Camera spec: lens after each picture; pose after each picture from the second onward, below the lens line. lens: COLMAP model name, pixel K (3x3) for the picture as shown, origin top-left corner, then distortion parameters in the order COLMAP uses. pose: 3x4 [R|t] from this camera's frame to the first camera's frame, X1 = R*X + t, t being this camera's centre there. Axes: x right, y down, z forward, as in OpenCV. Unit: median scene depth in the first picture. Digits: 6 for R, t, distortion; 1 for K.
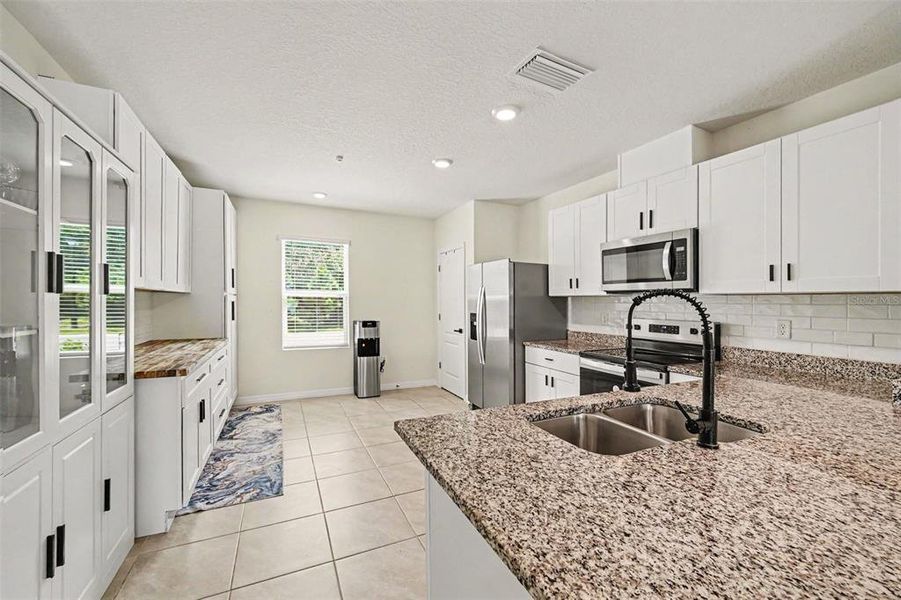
lens RADIAL K [[361.2, 0, 445.5], [0, 361.2, 301.6], [0, 0, 1]] dist [-0.003689, -0.000130]
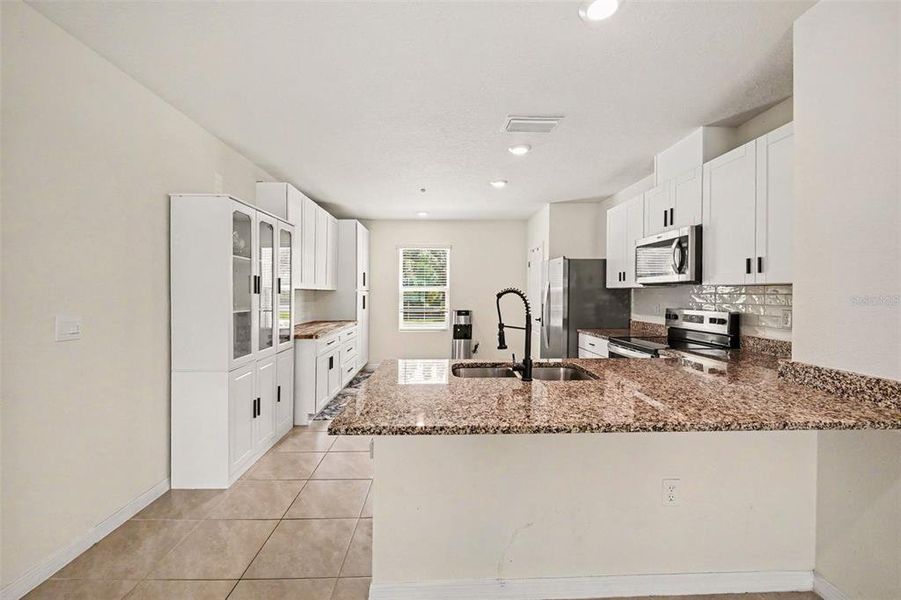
lens RADIAL K [[370.2, 0, 454.4], [0, 370.2, 291.1], [0, 0, 1]] dist [-0.000754, -0.000101]
pose [[0.923381, -0.013622, -0.383643, 0.354187], [0.011374, 0.999902, -0.008127, -0.003348], [0.383716, 0.003141, 0.923446, -0.248529]]
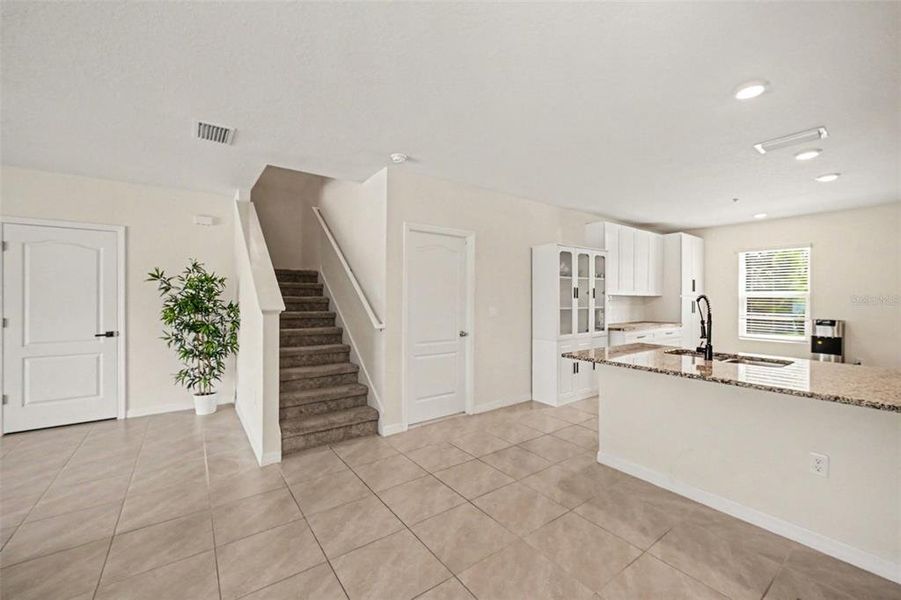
lens RADIAL K [[361.2, 0, 445.5], [0, 361.2, 301.6], [0, 0, 1]] dist [-0.003689, -0.000130]
pose [[0.193823, 0.002758, -0.981033, 0.838246], [-0.001555, 0.999996, 0.002504, 0.000440], [0.981035, 0.001040, 0.193827, -0.381000]]
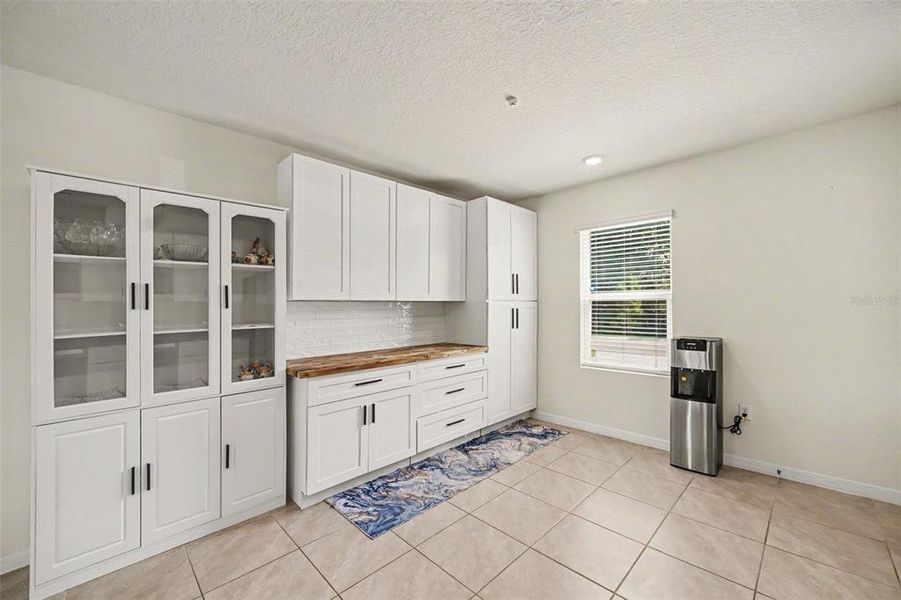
lens RADIAL K [[361.2, 0, 445.5], [0, 361.2, 301.6], [0, 0, 1]] dist [-0.003689, -0.000130]
pose [[0.334469, -0.019431, -0.942206, 0.293000], [0.014780, 0.999773, -0.015371, -0.006199], [0.942291, -0.008784, 0.334680, 0.615929]]
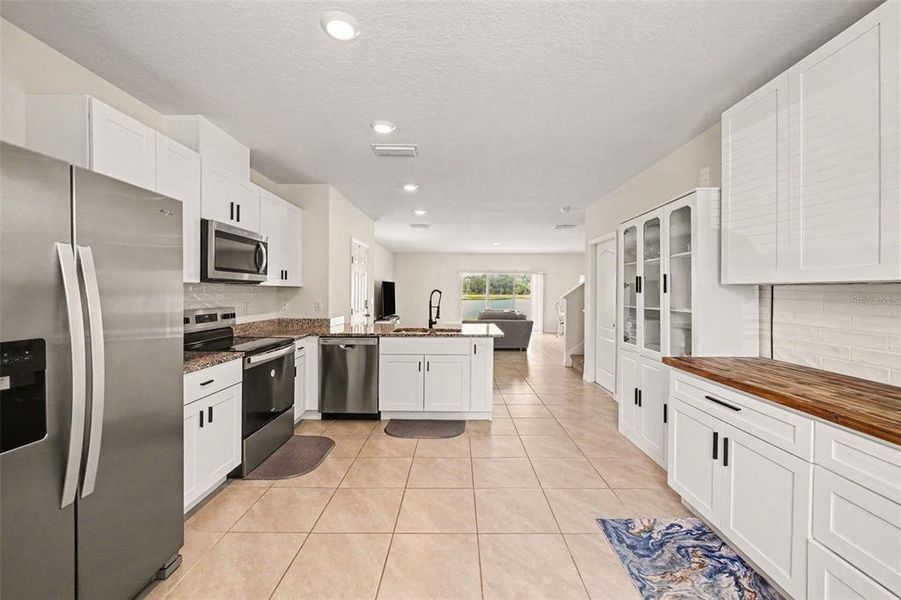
lens RADIAL K [[364.2, 0, 455.9], [0, 364.2, 300.1], [0, 0, 1]] dist [-0.012200, 0.000030]
pose [[-0.907230, -0.012955, 0.420435, -0.351710], [-0.005466, 0.999804, 0.019014, 0.002975], [-0.420599, 0.014953, -0.907123, 1.329935]]
